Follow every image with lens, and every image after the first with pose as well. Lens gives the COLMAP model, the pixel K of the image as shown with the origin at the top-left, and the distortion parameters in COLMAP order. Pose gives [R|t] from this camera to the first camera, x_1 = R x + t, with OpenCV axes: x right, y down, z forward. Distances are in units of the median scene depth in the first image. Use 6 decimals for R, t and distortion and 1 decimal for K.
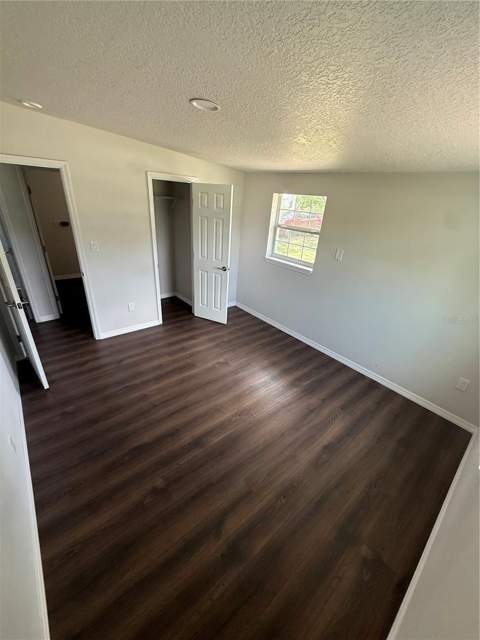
lens RADIAL K [[254.7, 0, 242.7], [0, 254.7, 321.8], [0, 0, 1]] dist [-0.000538, -0.000598]
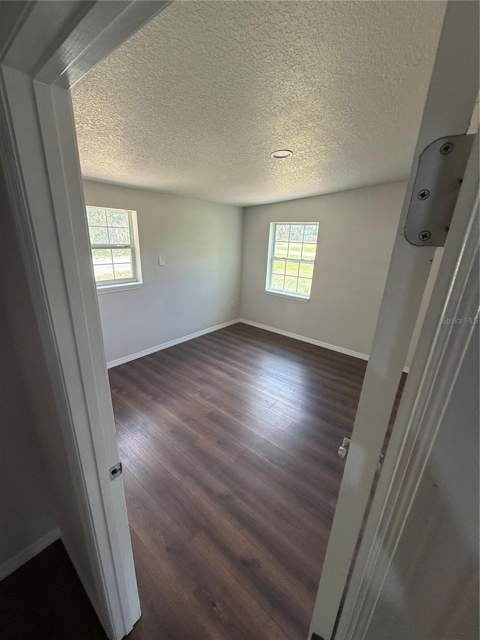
lens RADIAL K [[254.7, 0, 238.6], [0, 254.7, 320.2], [0, 0, 1]] dist [-0.000538, -0.000598]
pose [[-0.169072, -0.392406, 0.904120, -0.792671], [0.381543, 0.819744, 0.427134, -0.380630], [-0.908757, 0.417177, 0.011124, 0.735491]]
